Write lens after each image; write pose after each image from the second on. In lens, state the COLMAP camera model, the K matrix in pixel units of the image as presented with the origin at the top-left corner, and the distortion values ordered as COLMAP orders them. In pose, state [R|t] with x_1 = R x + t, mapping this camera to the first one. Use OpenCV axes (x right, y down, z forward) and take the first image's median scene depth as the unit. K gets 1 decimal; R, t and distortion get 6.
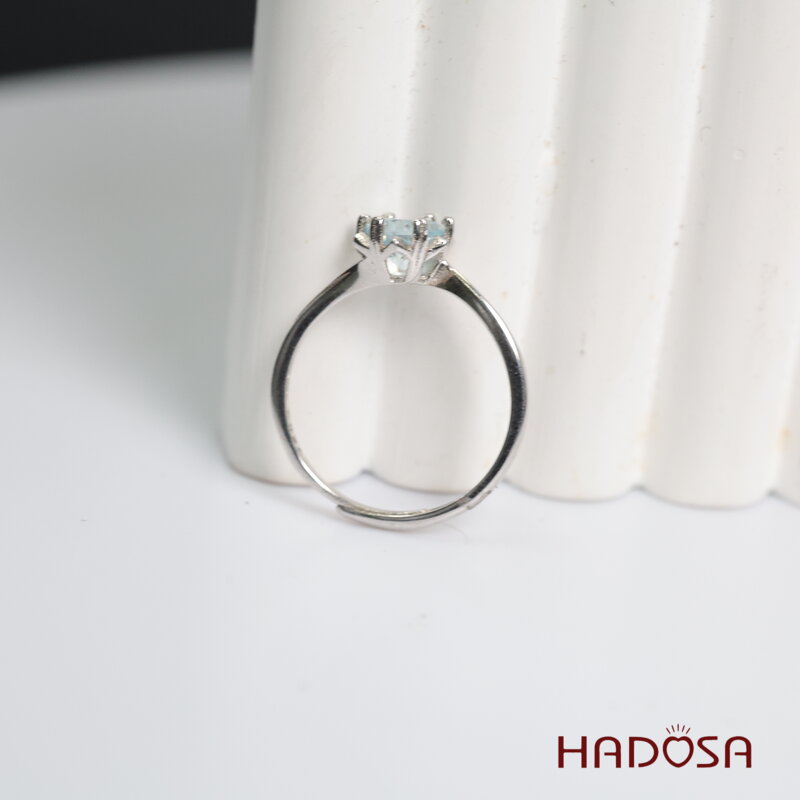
lens RADIAL K [[3801.4, 0, 403.2], [0, 3801.4, 400.8], [0, 0, 1]] dist [0.745009, 0.000000]
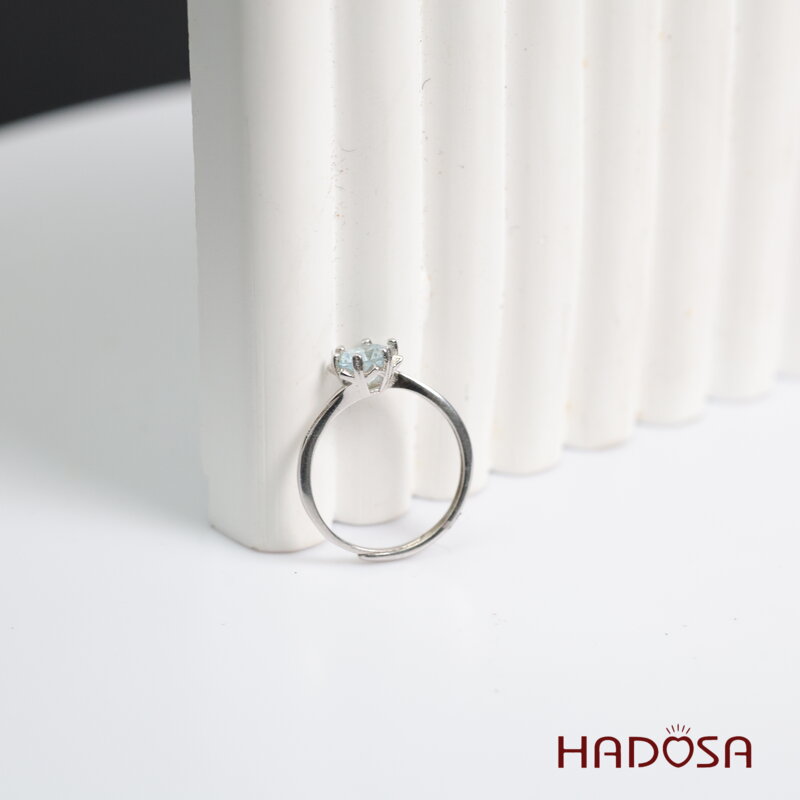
lens RADIAL K [[3801.4, 0, 403.3], [0, 3801.4, 402.2], [0, 0, 1]] dist [0.745009, 0.000000]
pose [[0.854790, -0.296874, 0.425675, -0.589160], [0.251292, 0.954424, 0.161019, -0.250342], [-0.454077, -0.030668, 0.890434, -0.265230]]
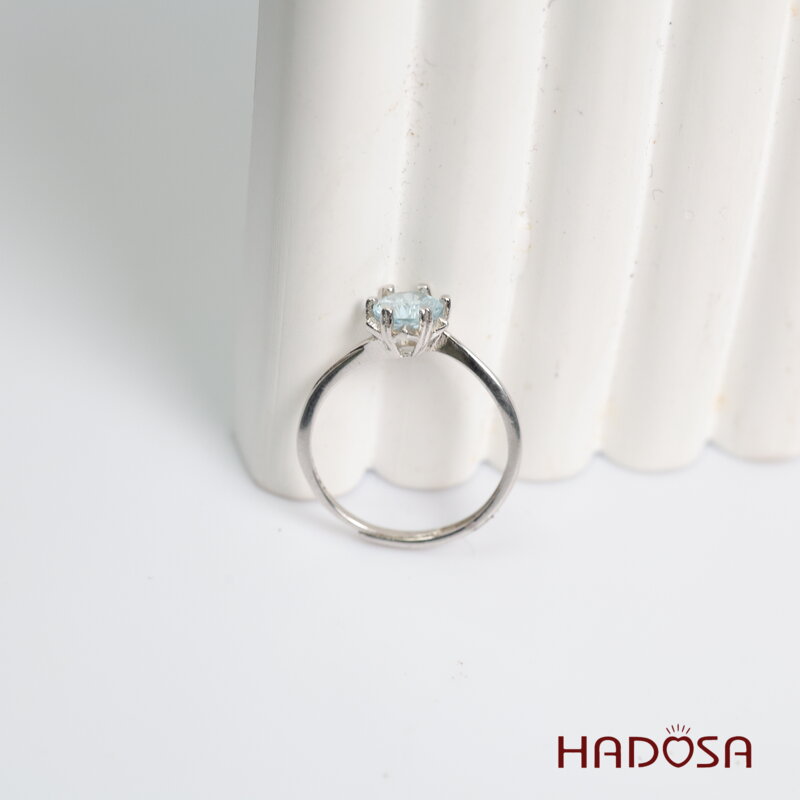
lens RADIAL K [[3801.4, 0, 393.6], [0, 3801.4, 397.6], [0, 0, 1]] dist [0.745009, 0.000000]
pose [[0.990534, -0.093224, 0.100759, -0.120684], [0.060801, 0.956048, 0.286836, -0.344994], [-0.123070, -0.277995, 0.952666, -0.099301]]
